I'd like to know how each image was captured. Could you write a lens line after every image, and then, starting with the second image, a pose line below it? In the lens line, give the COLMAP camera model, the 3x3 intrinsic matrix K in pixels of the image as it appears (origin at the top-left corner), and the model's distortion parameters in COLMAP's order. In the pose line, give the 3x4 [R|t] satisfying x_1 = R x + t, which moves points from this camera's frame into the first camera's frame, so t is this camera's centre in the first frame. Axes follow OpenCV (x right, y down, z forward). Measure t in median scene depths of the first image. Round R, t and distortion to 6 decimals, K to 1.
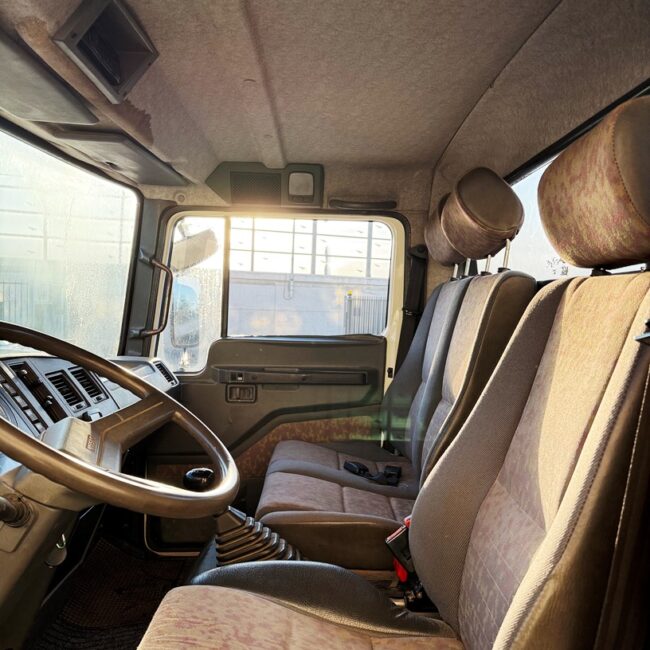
lens RADIAL K [[587.0, 0, 325.0], [0, 587.0, 325.0], [0, 0, 1]] dist [0.007543, -0.085246]
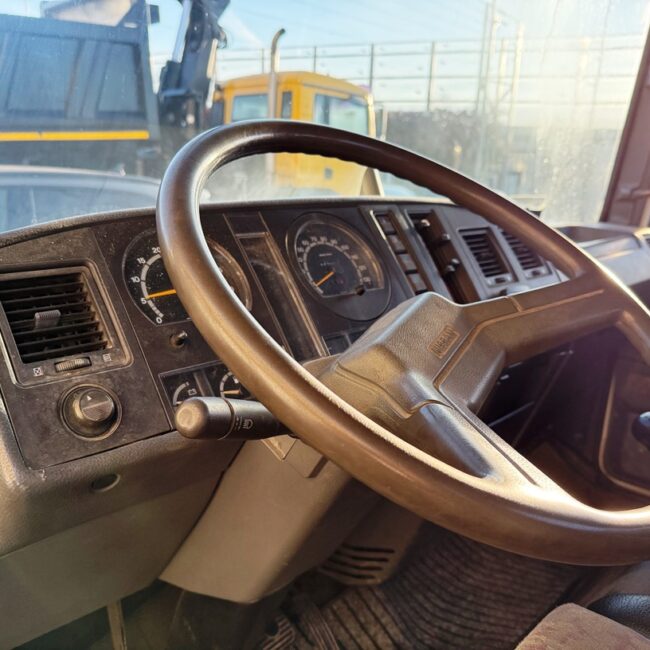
lens RADIAL K [[587.0, 0, 325.0], [0, 587.0, 325.0], [0, 0, 1]] dist [0.007543, -0.085246]
pose [[0.675477, 0.185422, -0.713688, -0.048788], [-0.033159, 0.974527, 0.221806, 0.044462], [0.736636, -0.126160, 0.664418, 0.390992]]
